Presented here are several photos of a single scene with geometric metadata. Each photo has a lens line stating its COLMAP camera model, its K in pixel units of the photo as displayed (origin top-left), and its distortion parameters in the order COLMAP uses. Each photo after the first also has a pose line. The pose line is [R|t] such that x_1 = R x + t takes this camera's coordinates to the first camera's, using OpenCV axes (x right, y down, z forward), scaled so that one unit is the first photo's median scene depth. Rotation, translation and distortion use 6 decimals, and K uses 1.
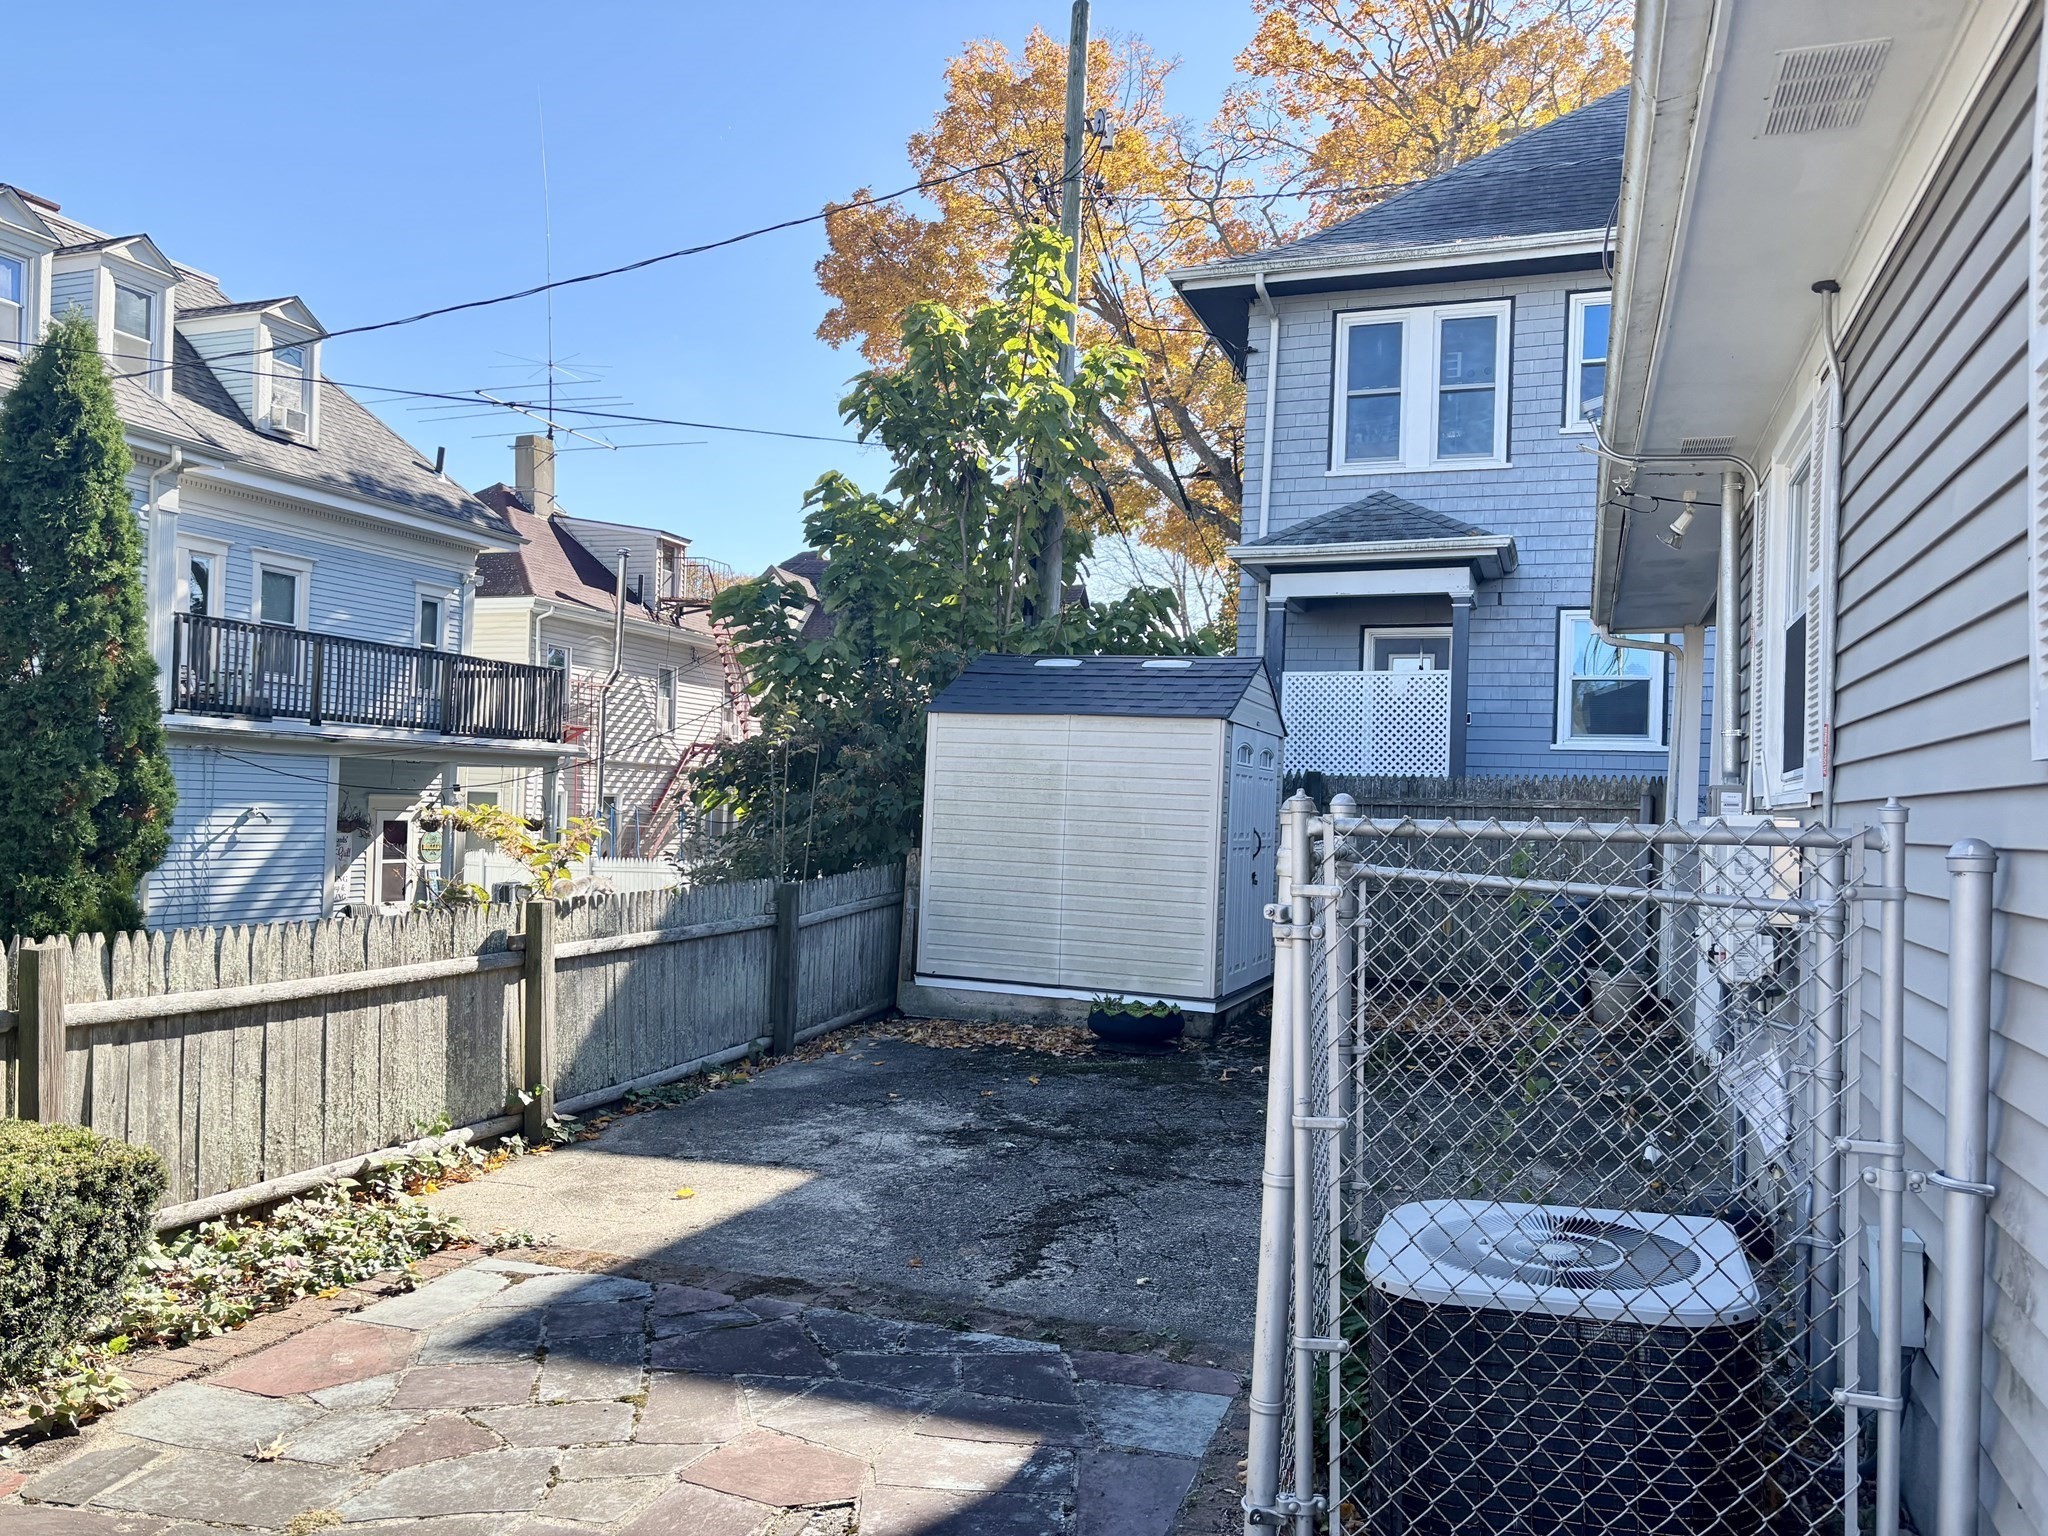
lens RADIAL K [[1554.9, 0, 1011.7], [0, 1554.9, 774.2], [0, 0, 1]] dist [0.012825, -0.014632]
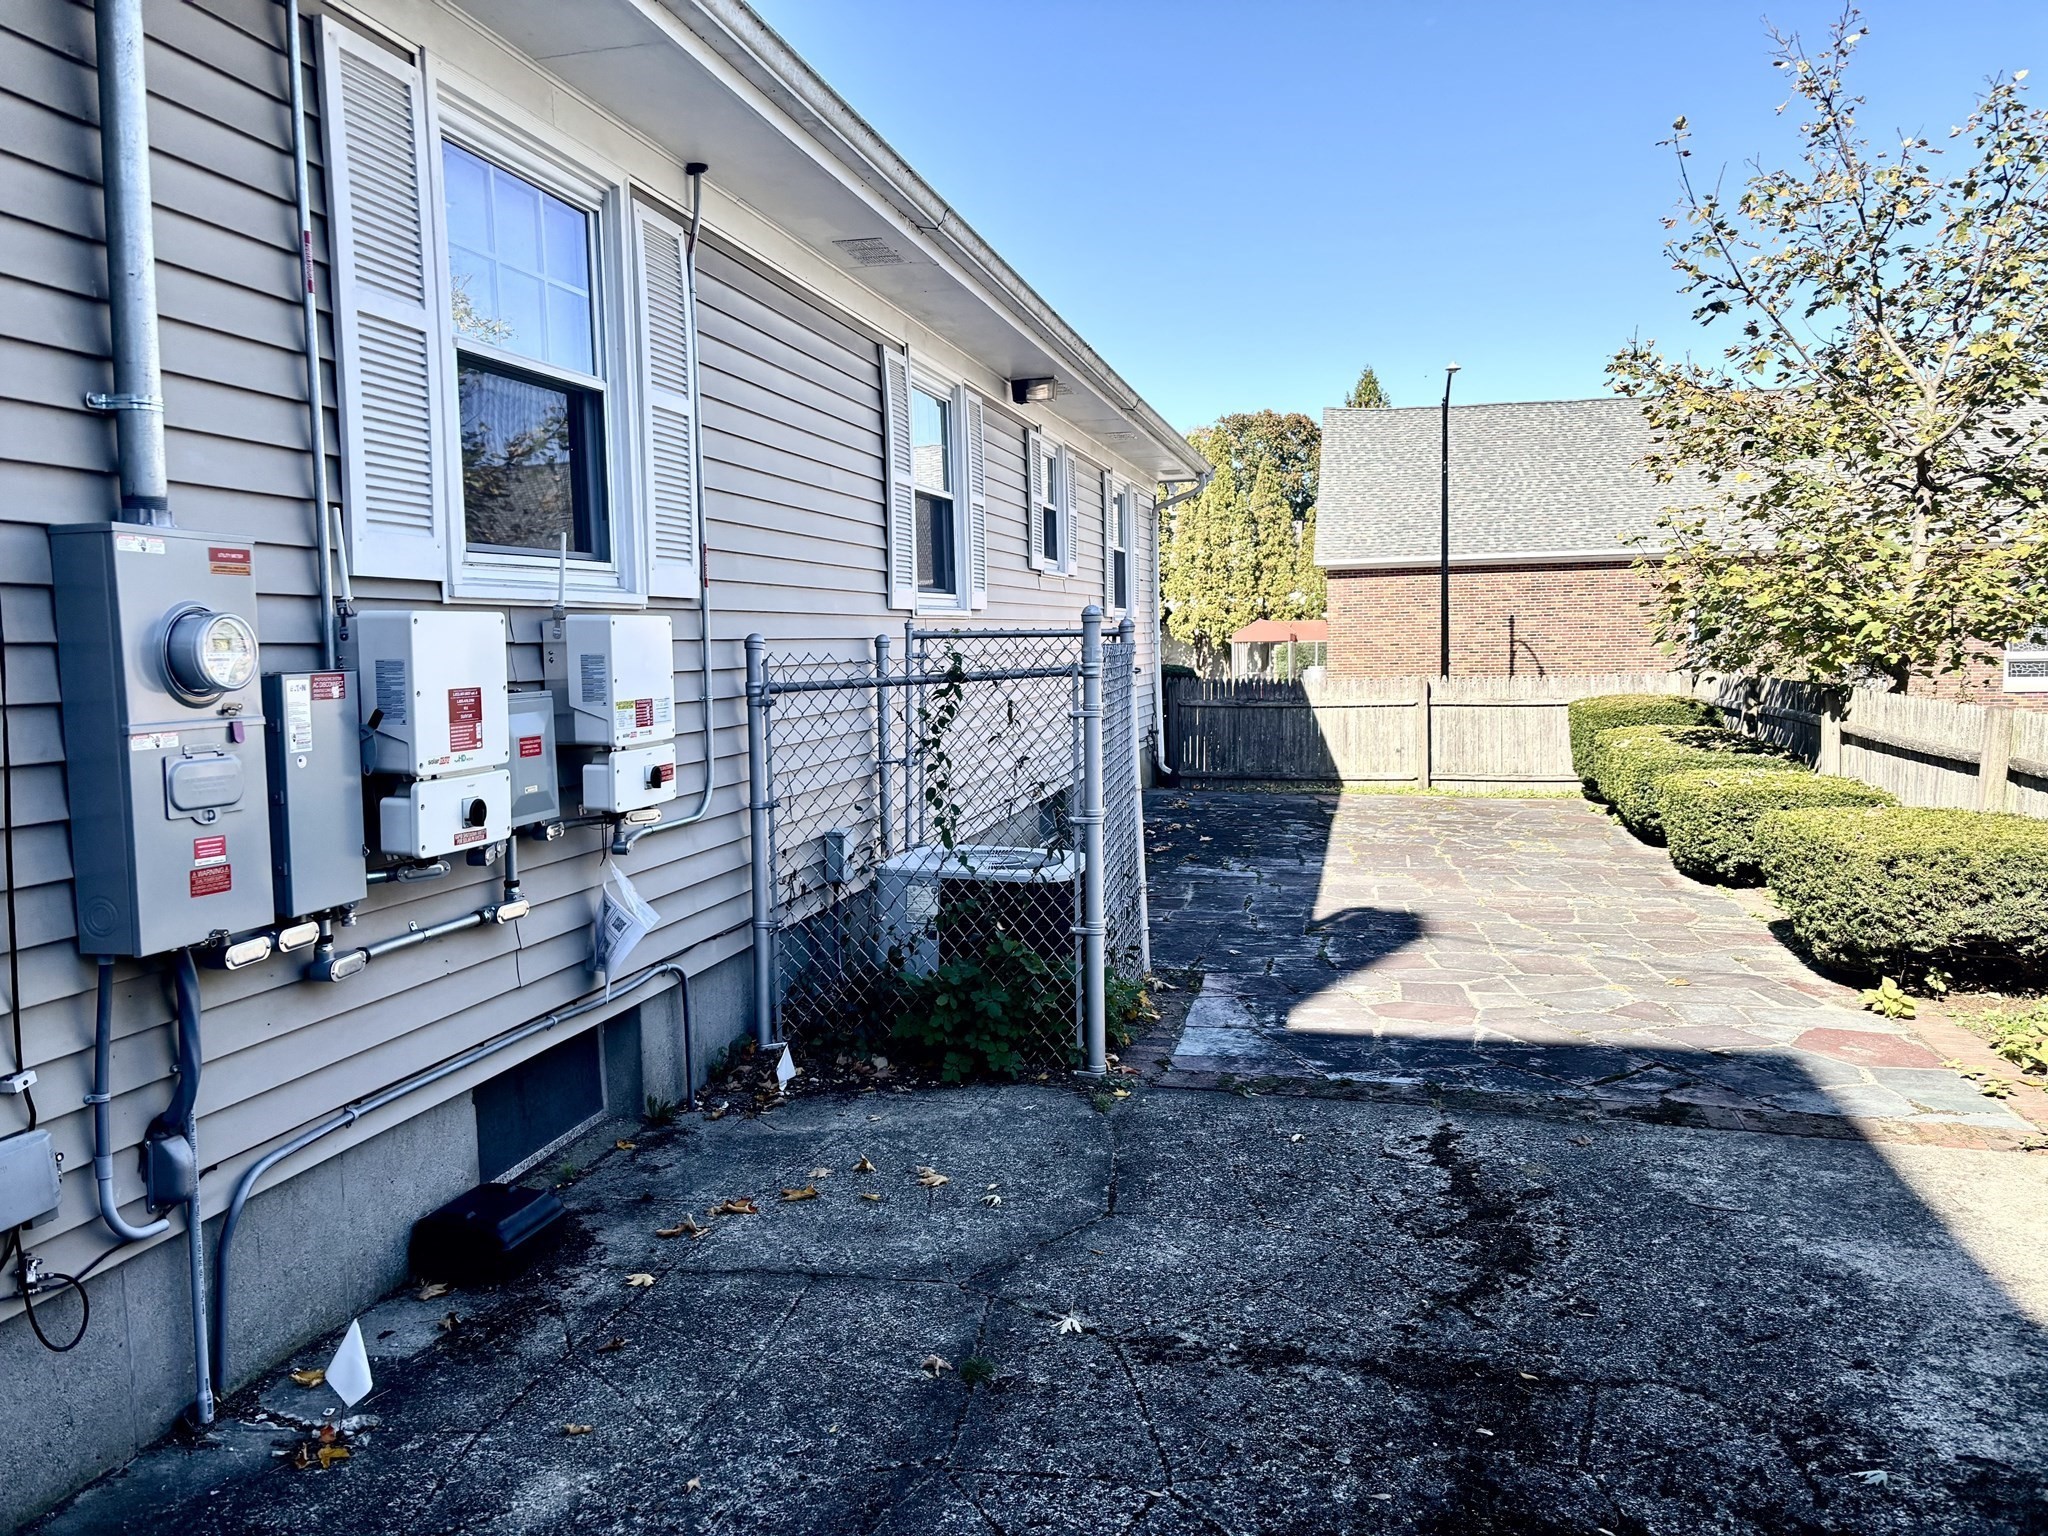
lens RADIAL K [[1554.9, 0, 1014.1], [0, 1554.9, 761.3], [0, 0, 1]] dist [0.012825, -0.014632]
pose [[-0.993386, 0.000645, -0.114822, 0.353045], [-0.005598, 0.998523, 0.054040, 0.060175], [0.114687, 0.054325, -0.991915, 1.876094]]
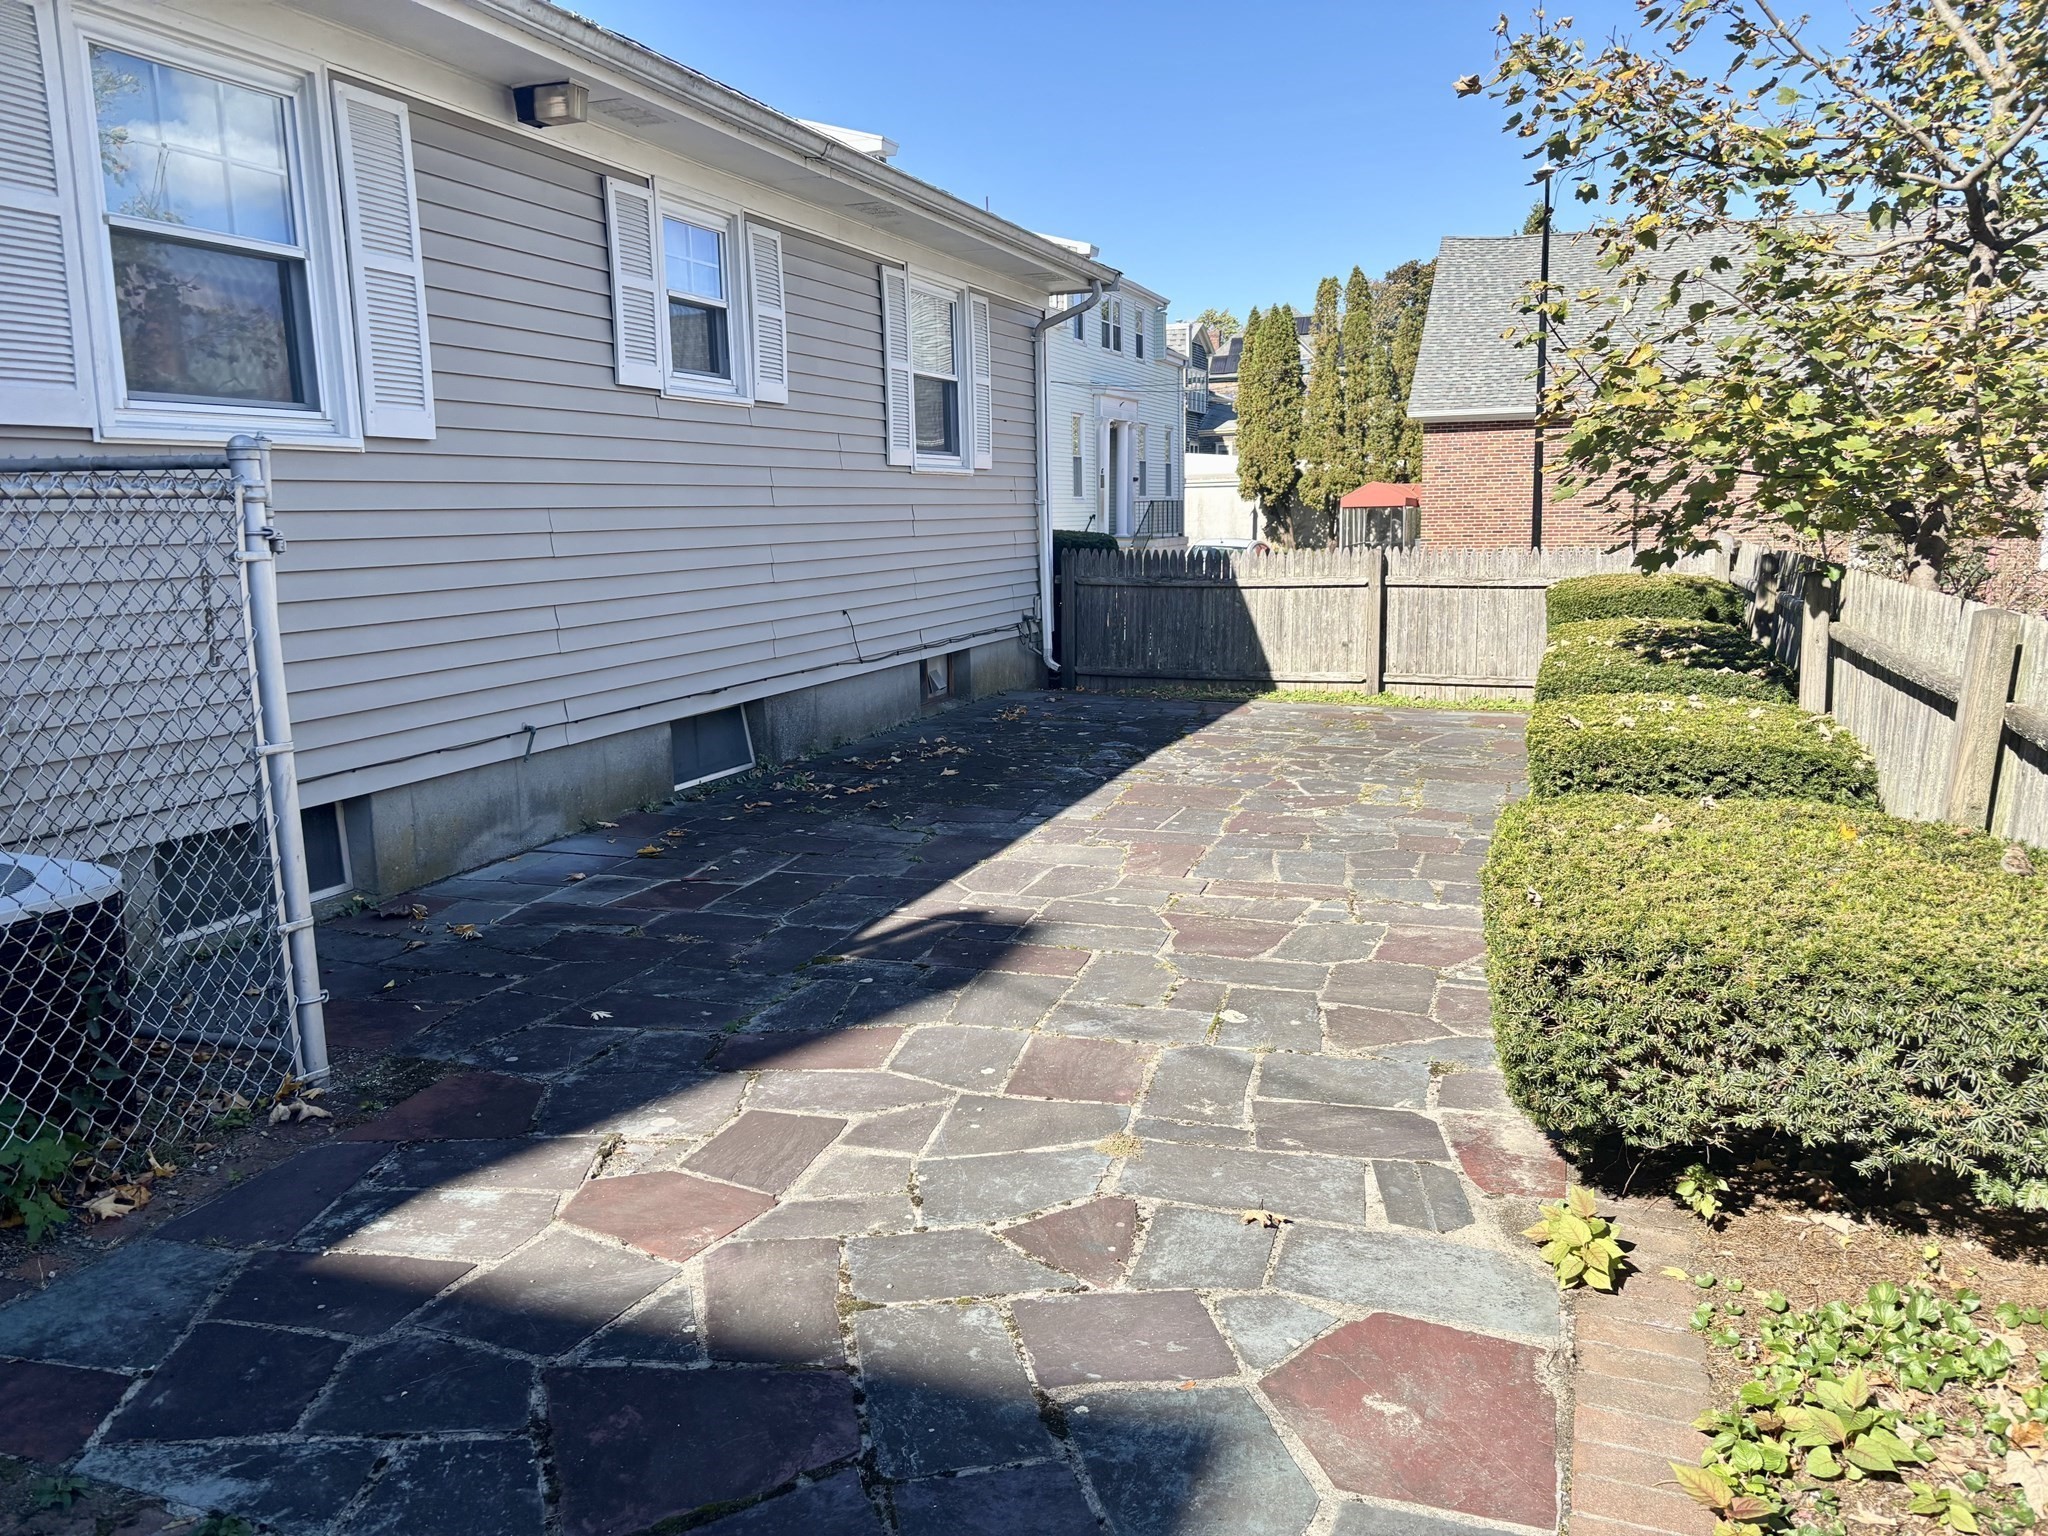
lens RADIAL K [[1554.9, 0, 1040.4], [0, 1554.9, 762.1], [0, 0, 1]] dist [0.012825, -0.014632]
pose [[-0.999931, -0.008397, -0.008256, -0.251456], [-0.009462, 0.990291, 0.138684, 0.053673], [0.007011, 0.138752, -0.990302, 1.312547]]
